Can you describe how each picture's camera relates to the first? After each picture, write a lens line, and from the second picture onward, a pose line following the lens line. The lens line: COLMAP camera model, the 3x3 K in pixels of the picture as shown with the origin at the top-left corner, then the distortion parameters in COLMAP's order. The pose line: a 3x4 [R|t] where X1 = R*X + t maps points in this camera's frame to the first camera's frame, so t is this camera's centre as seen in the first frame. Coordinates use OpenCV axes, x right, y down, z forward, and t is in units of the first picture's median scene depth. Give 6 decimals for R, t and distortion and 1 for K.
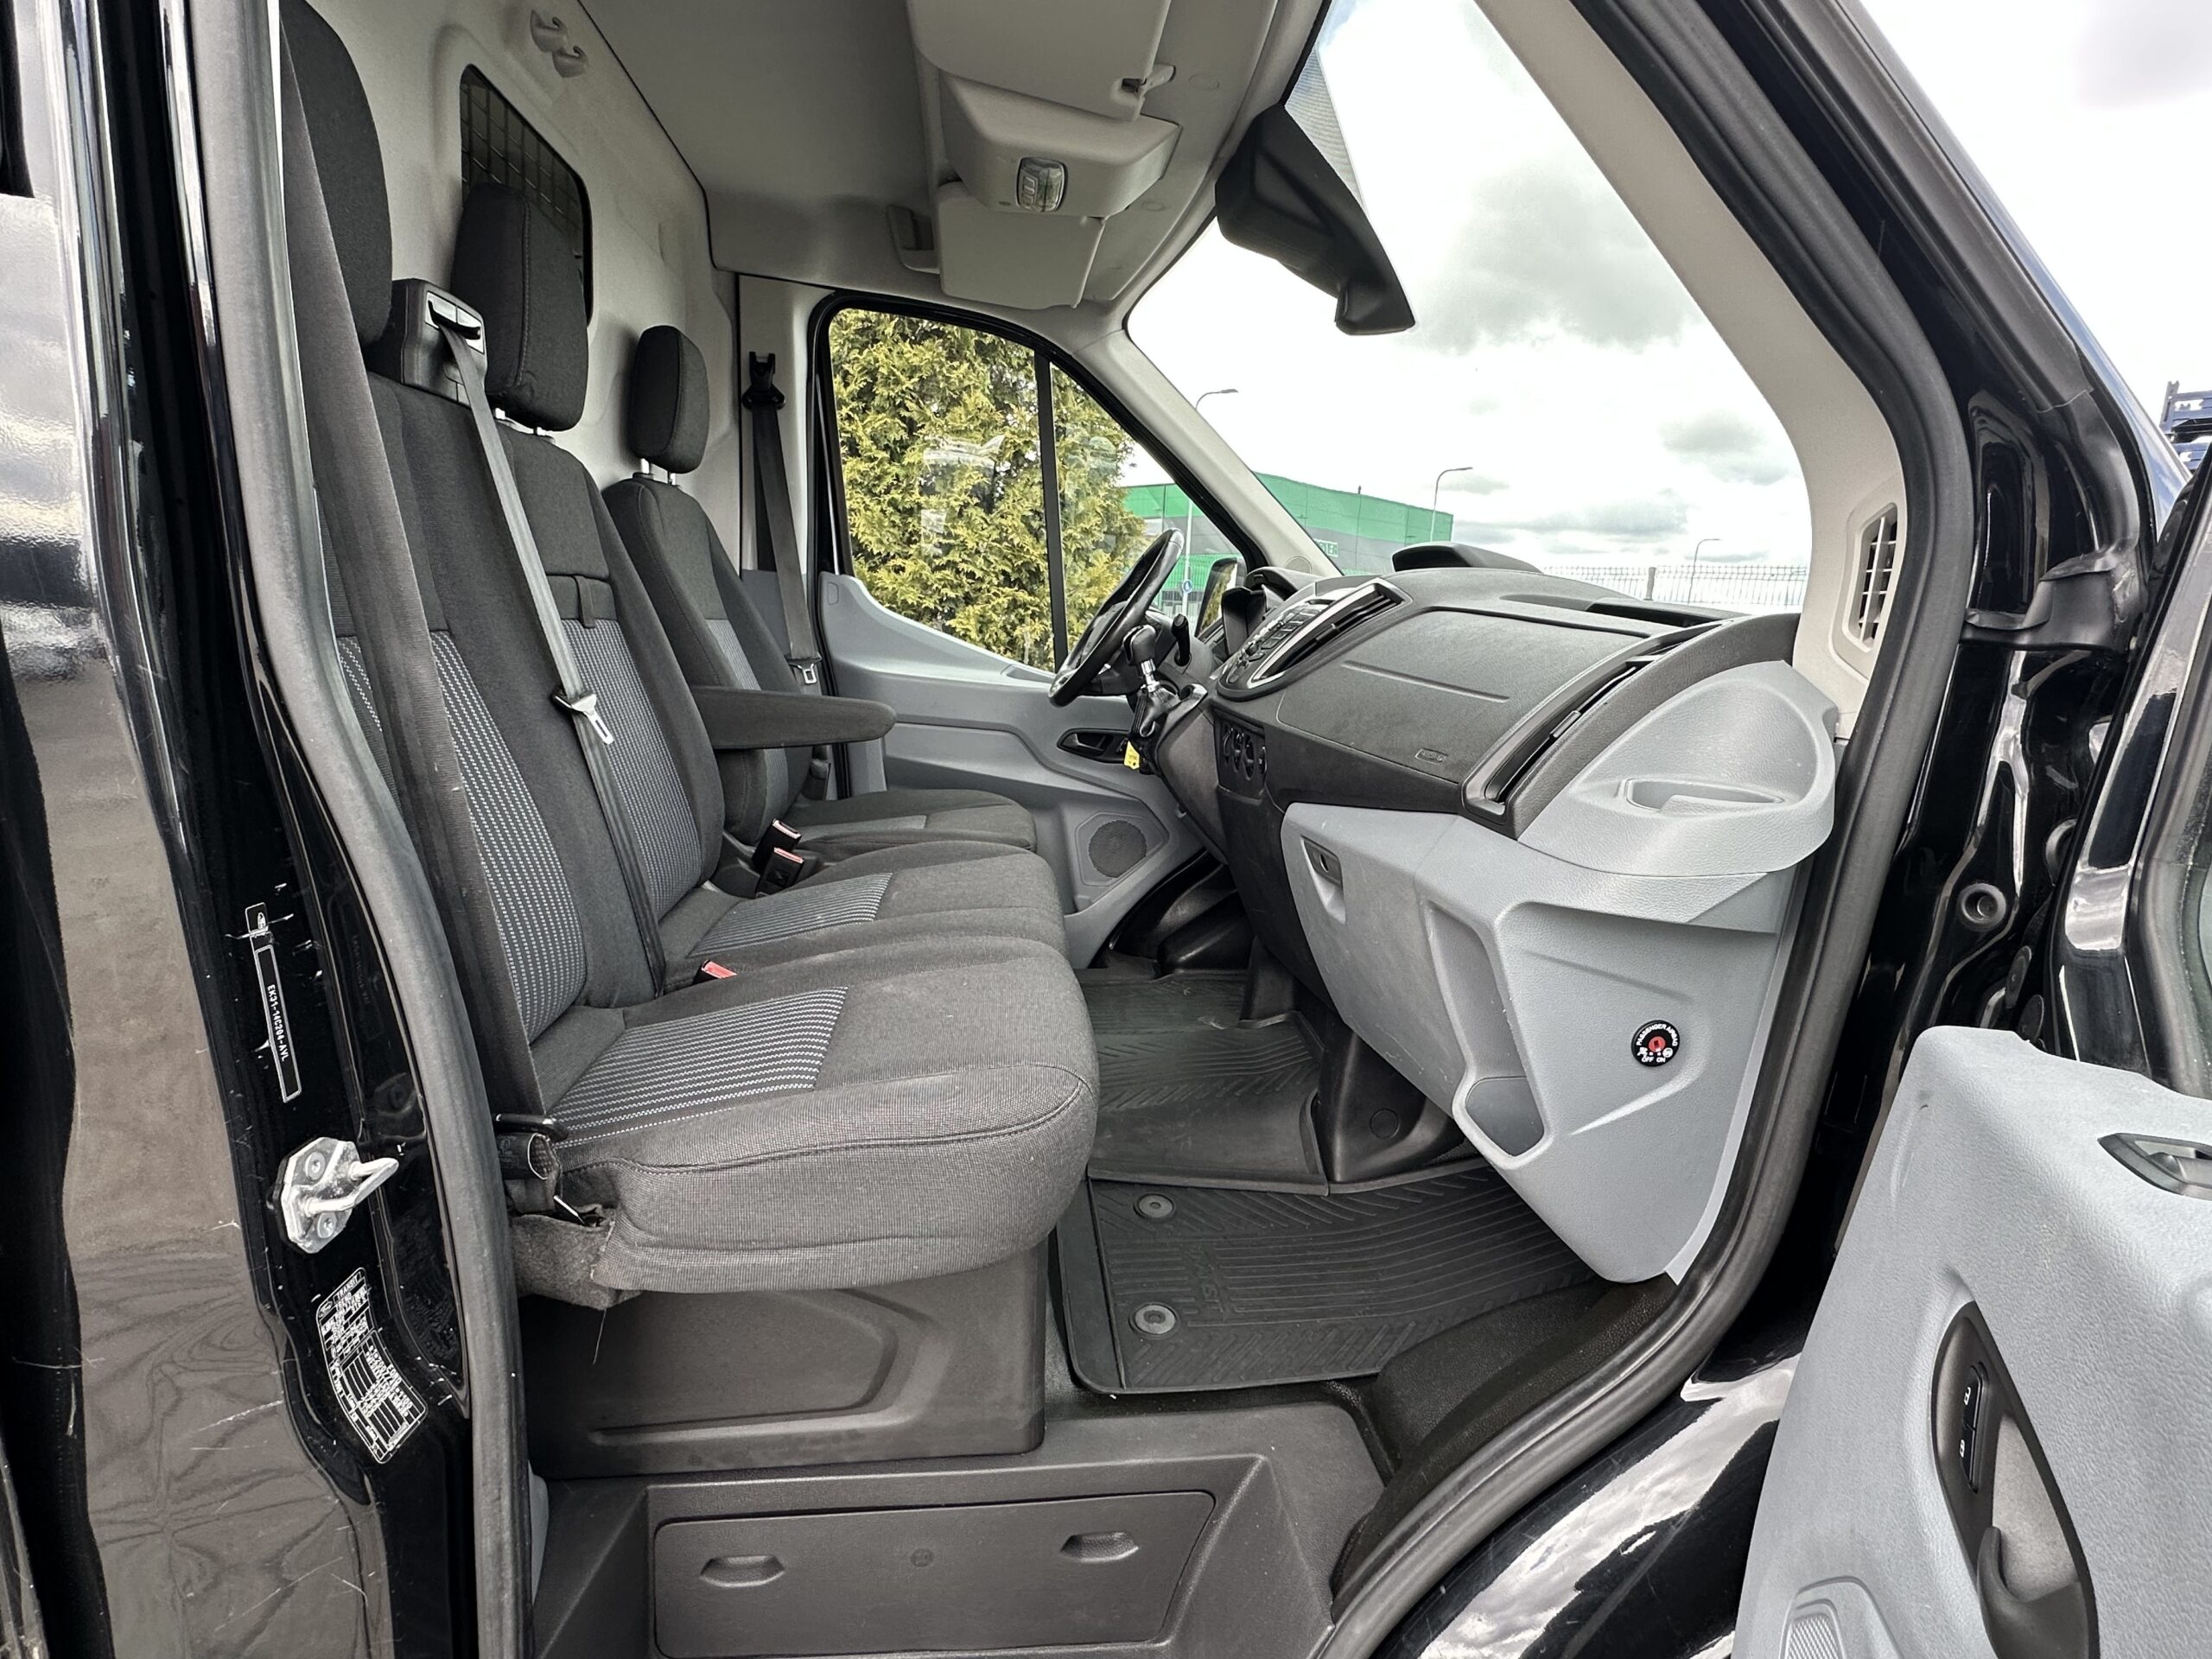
lens RADIAL K [[1105.2, 0, 1097.4], [0, 1105.2, 839.5], [0, 0, 1]] dist [-0.001715, -0.000200]
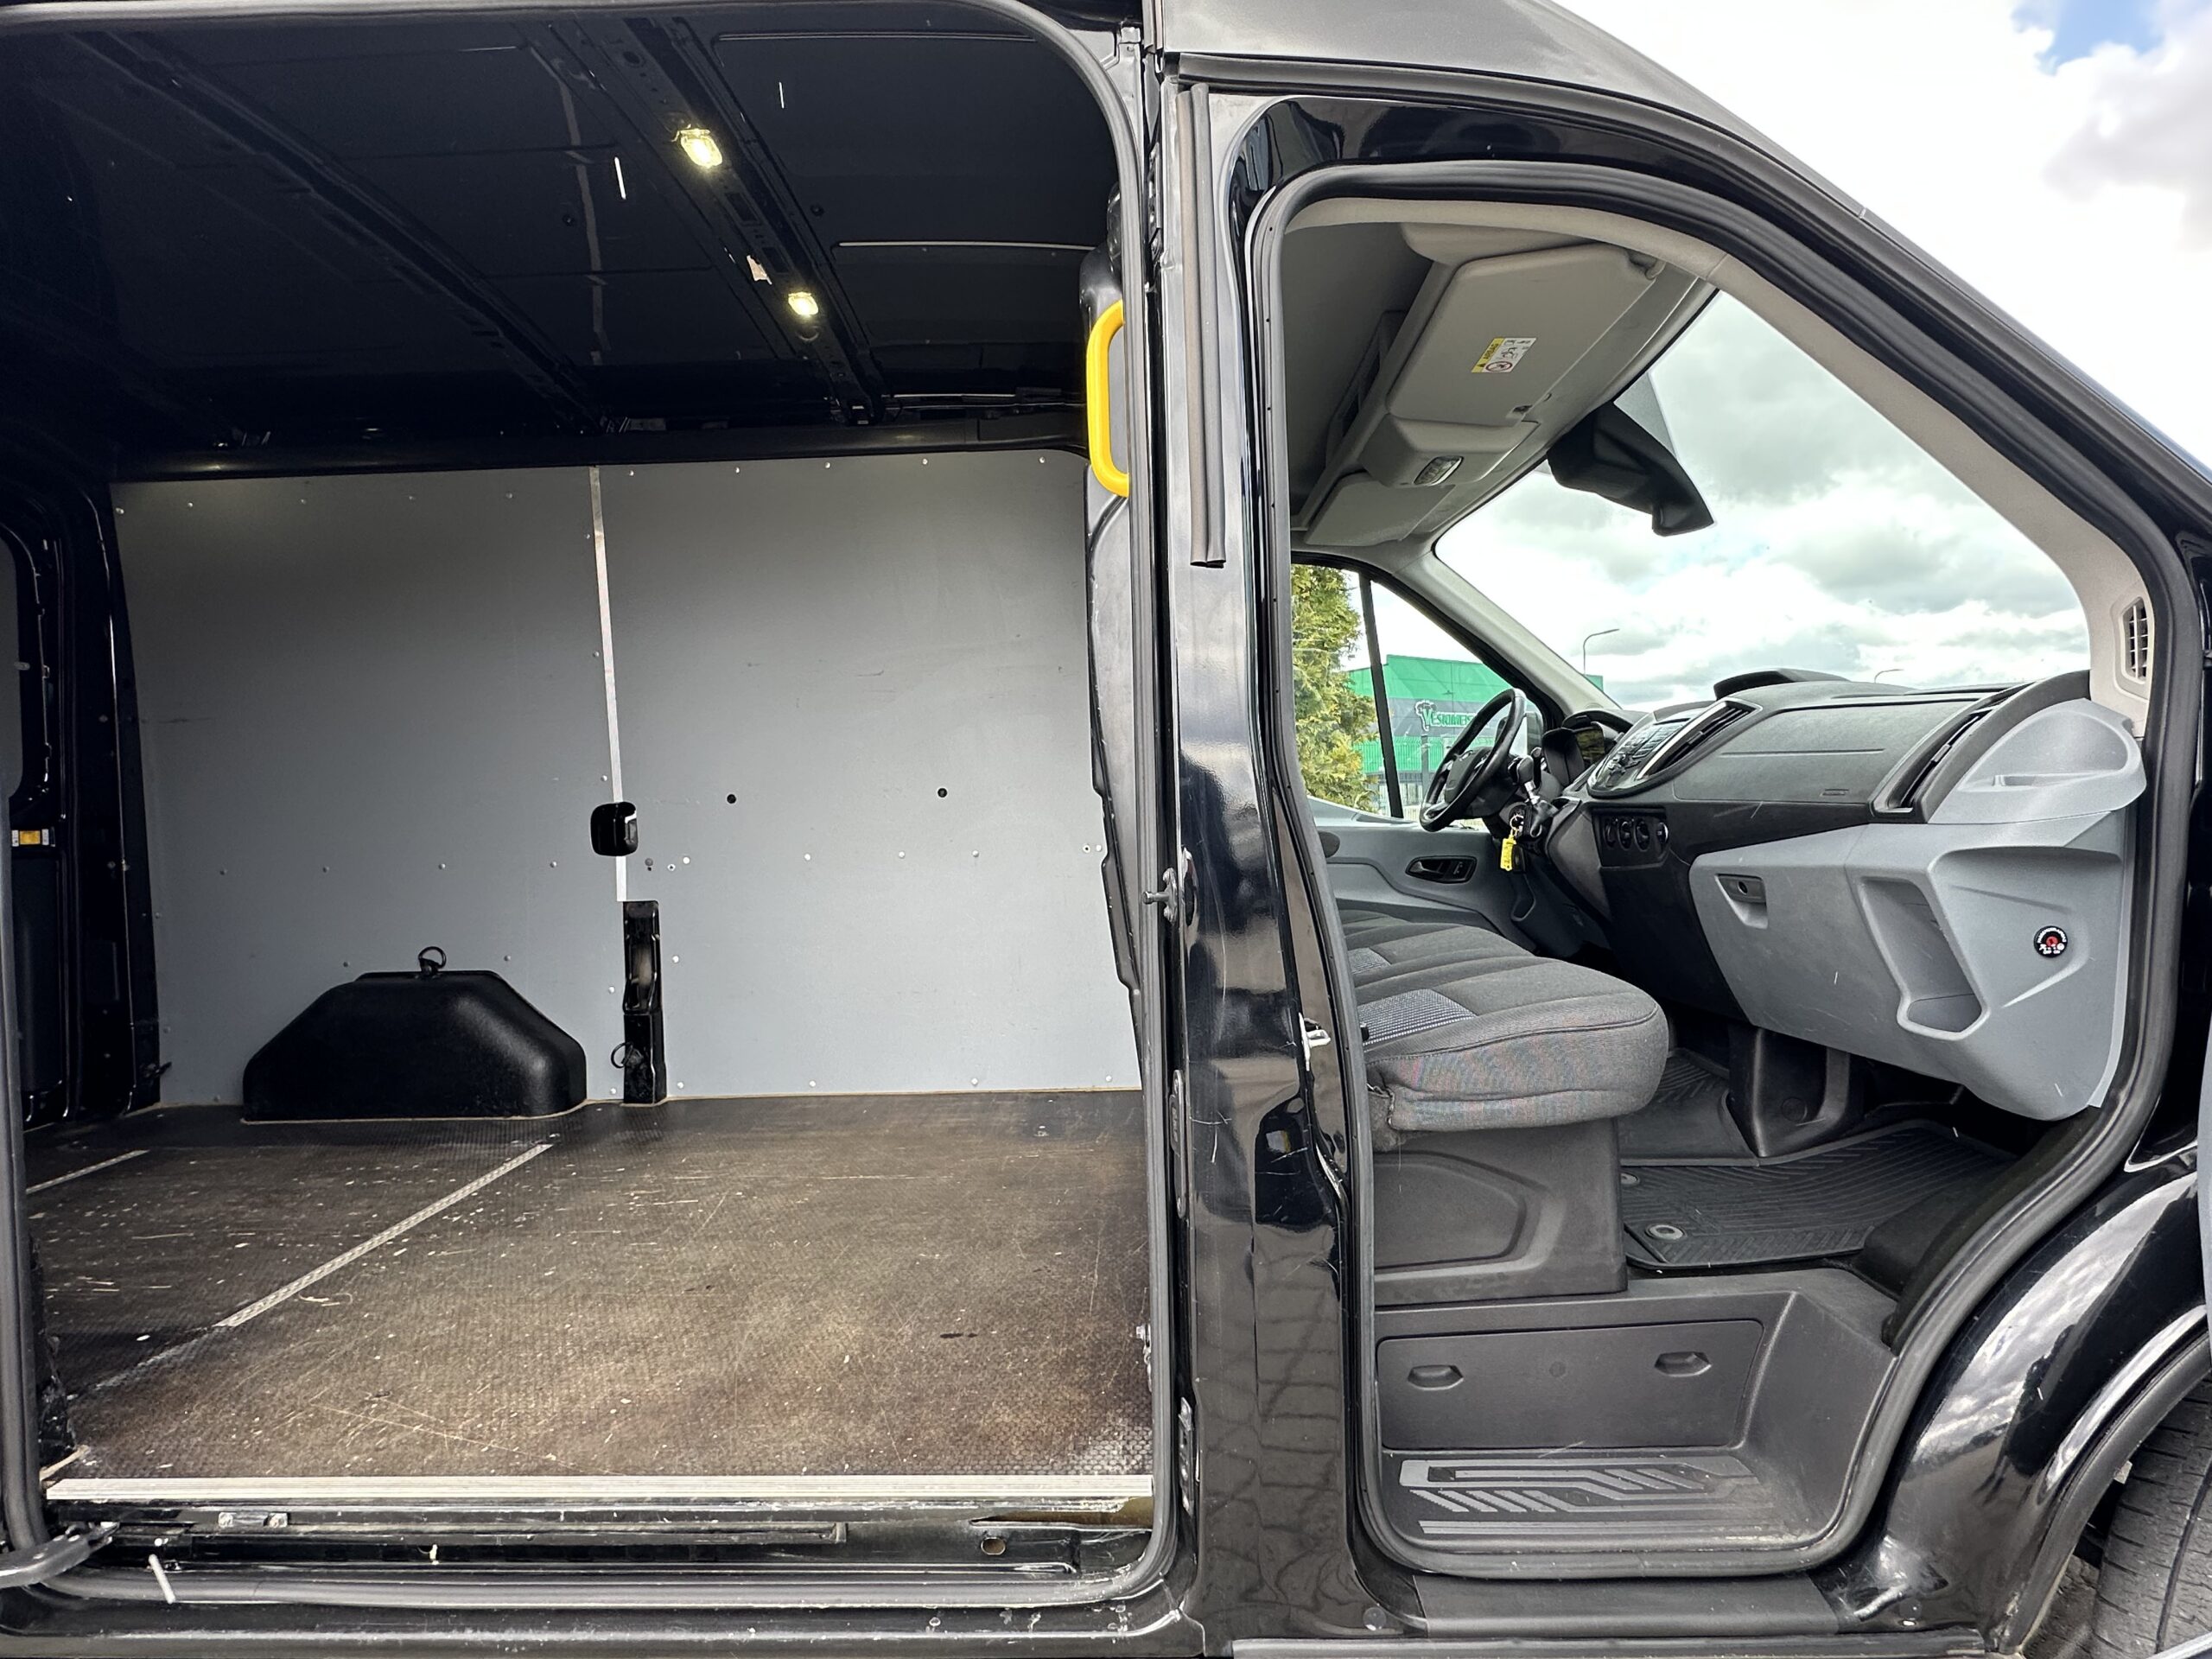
lens RADIAL K [[1105.2, 0, 1097.4], [0, 1105.2, 839.5], [0, 0, 1]] dist [-0.001715, -0.000200]
pose [[0.986761, -0.091378, -0.133992, -0.508453], [0.065819, 0.980702, -0.184094, 0.203749], [0.148228, 0.172838, 0.973733, -0.628033]]
